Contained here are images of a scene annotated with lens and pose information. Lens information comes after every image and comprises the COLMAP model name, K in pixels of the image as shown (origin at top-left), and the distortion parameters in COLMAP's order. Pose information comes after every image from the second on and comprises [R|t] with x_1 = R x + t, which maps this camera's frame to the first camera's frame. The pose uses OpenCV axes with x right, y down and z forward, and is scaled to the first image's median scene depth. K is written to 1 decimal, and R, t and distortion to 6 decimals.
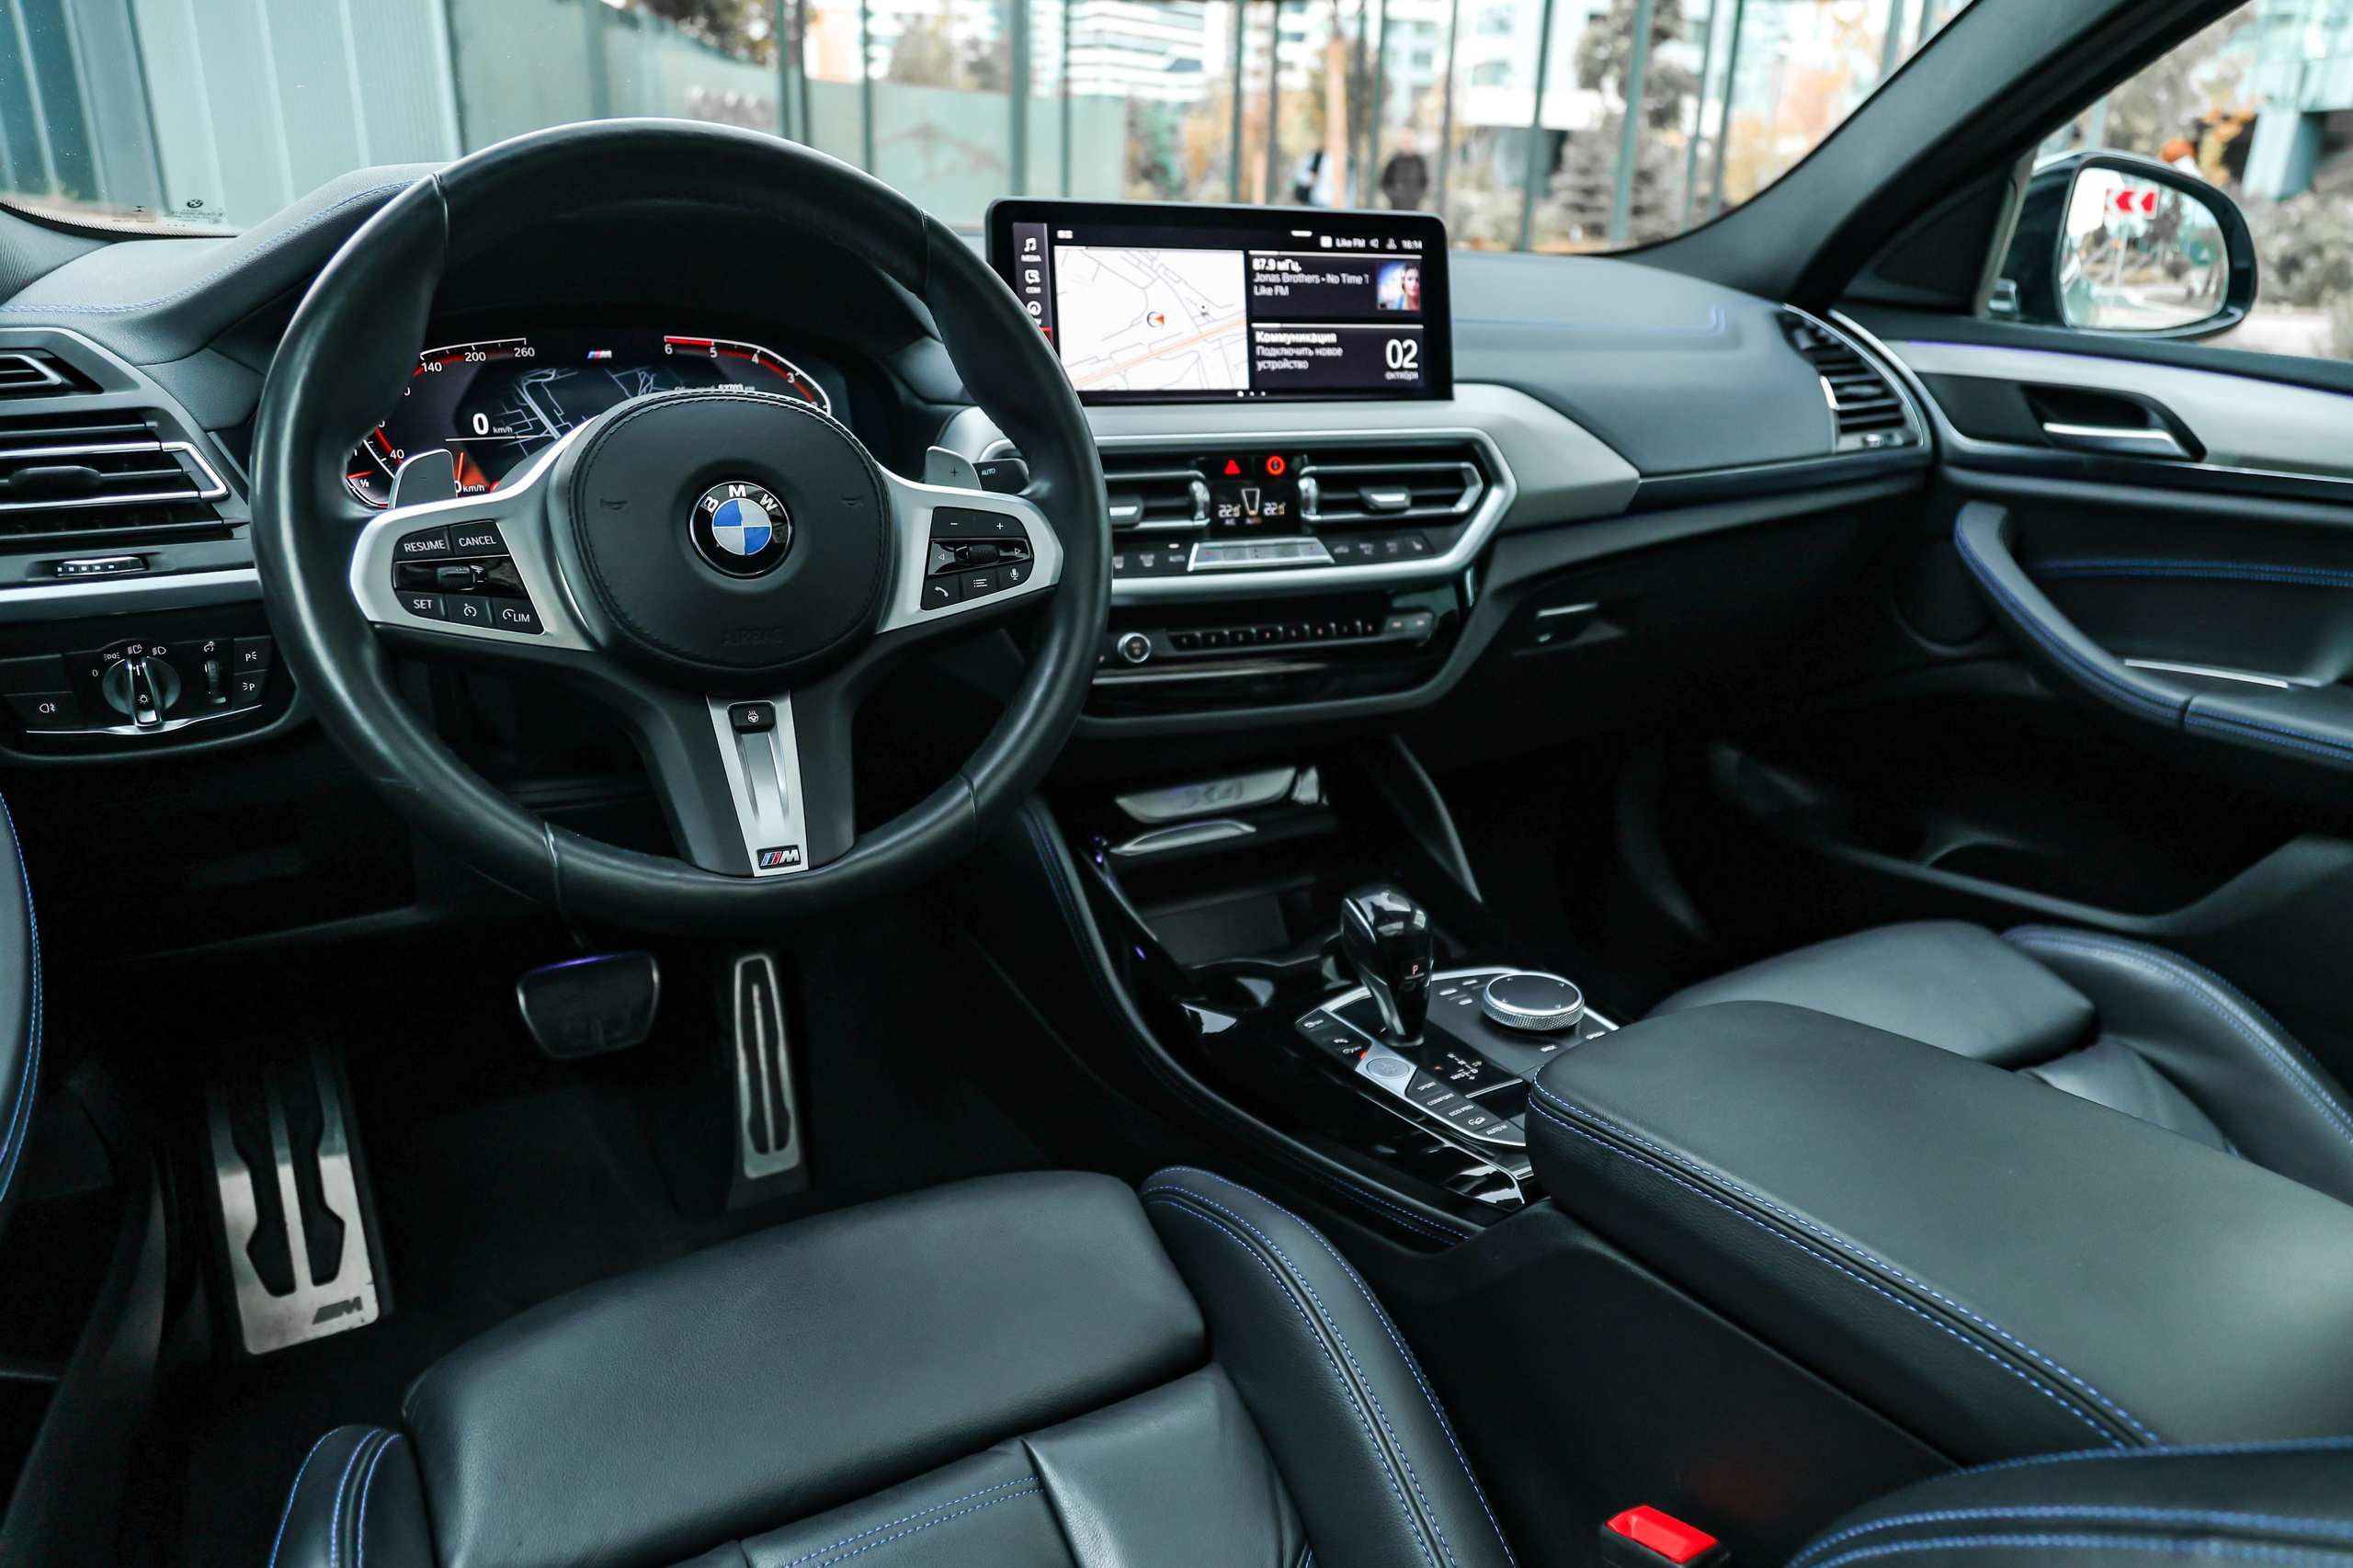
lens RADIAL K [[1612.0, 0, 1249.2], [0, 1612.0, 742.5], [0, 0, 1]] dist [-0.001068, 0.000035]
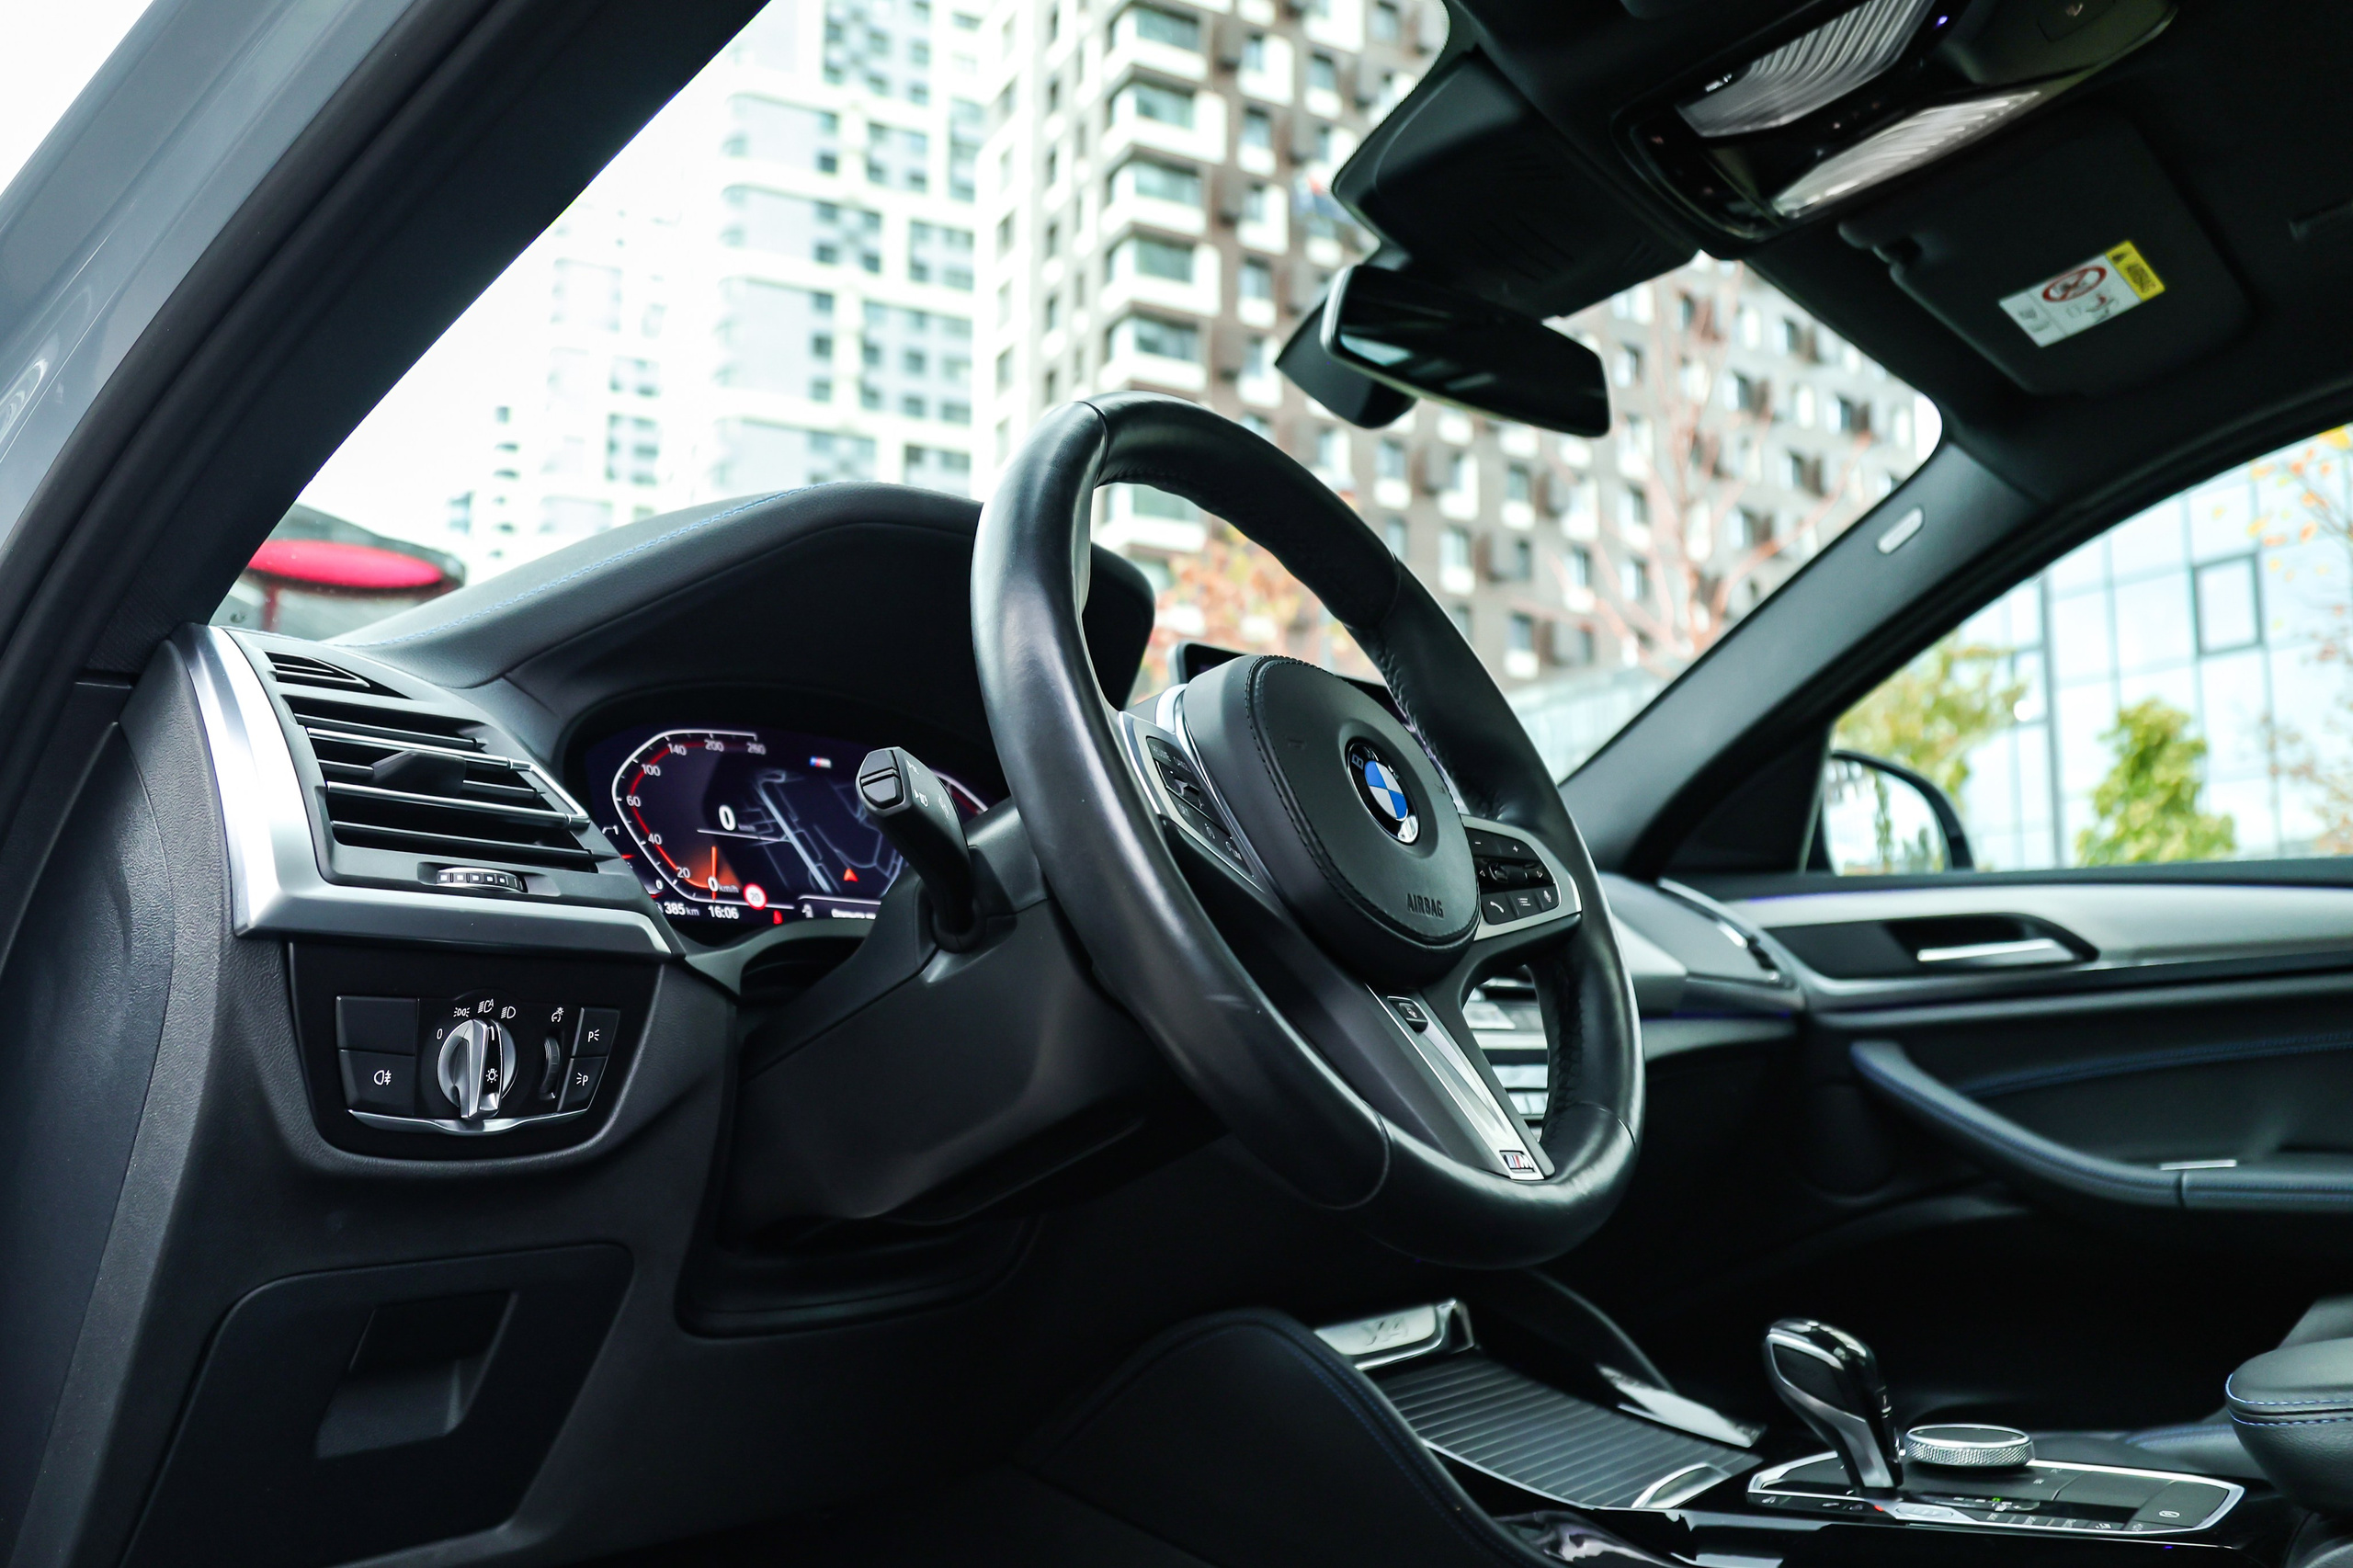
lens RADIAL K [[1798.0, 0, 992.7], [0, 1798.0, 753.1], [0, 0, 1]] dist [-0.028333, -0.012731]
pose [[0.954715, 0.020728, 0.296798, -0.530513], [0.121180, 0.883985, -0.451538, 0.169232], [-0.271724, 0.467056, 0.841442, 0.162282]]
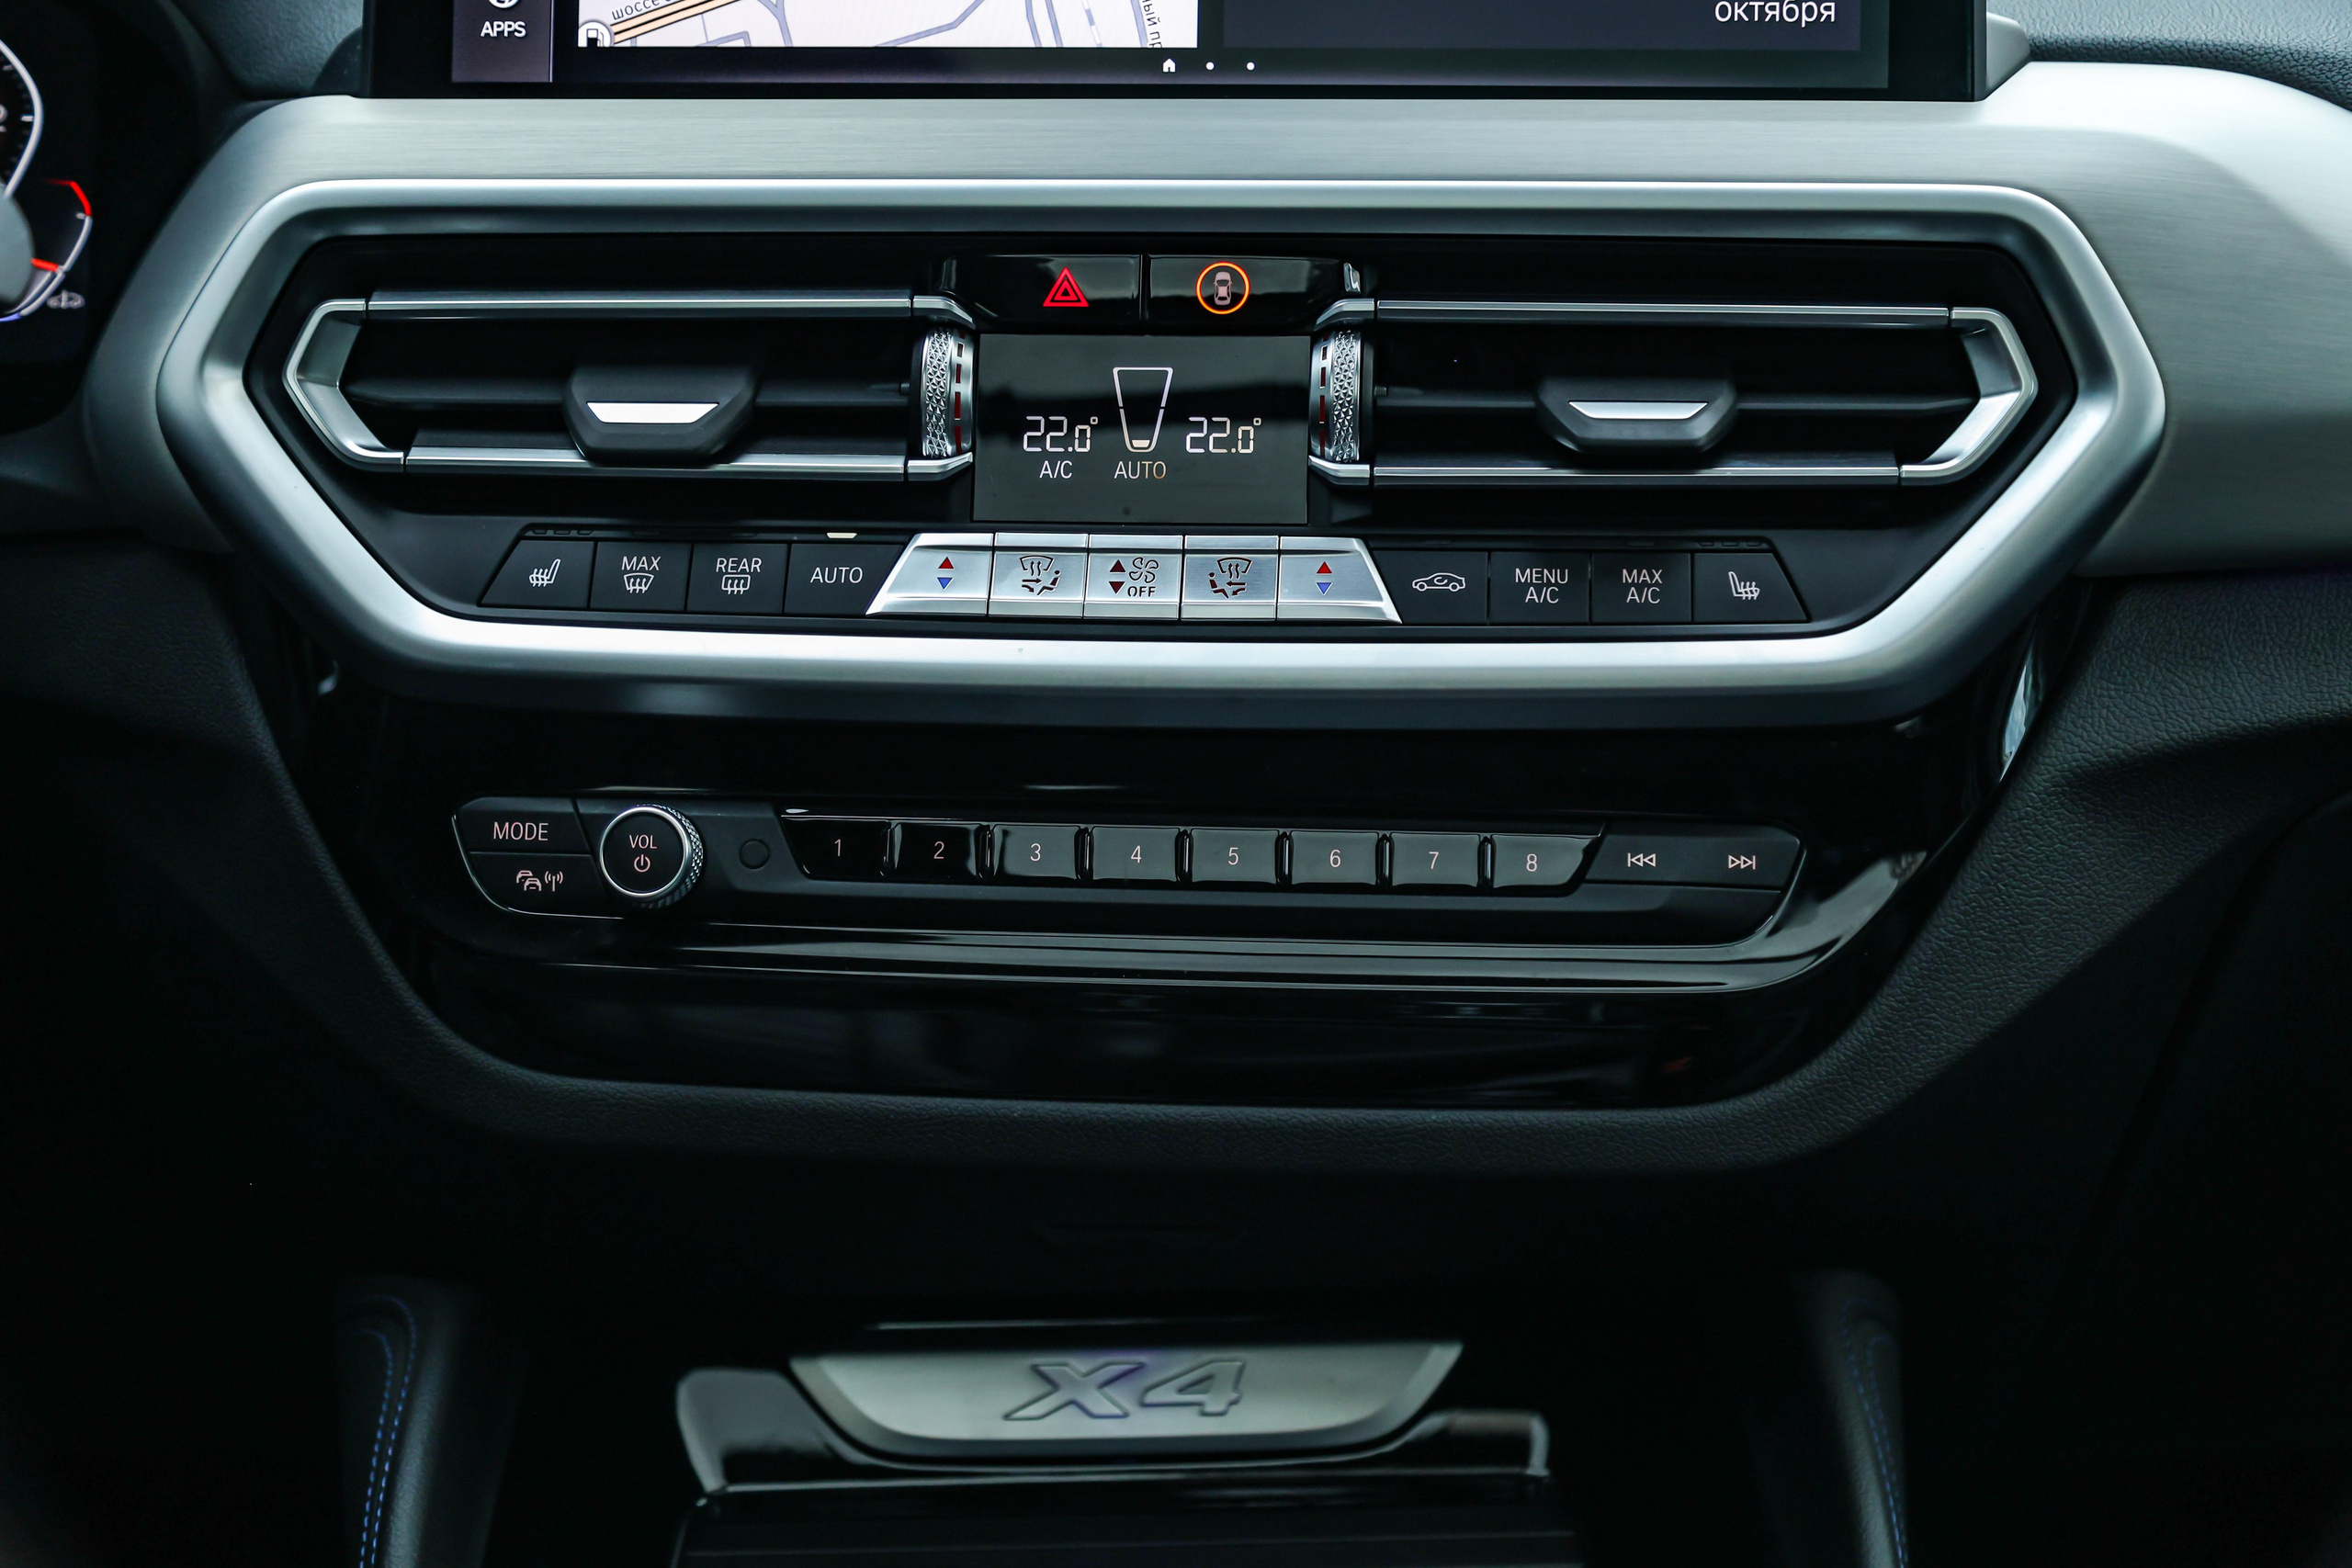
lens RADIAL K [[3501.5, 0, 1196.0], [0, 3501.5, 769.3], [0, 0, 1]] dist [-0.026873, 0.000000]
pose [[0.885547, 0.056252, -0.461132, 0.308406], [-0.120518, 0.986474, -0.111103, -0.012675], [0.448645, 0.153962, 0.880349, 0.439722]]
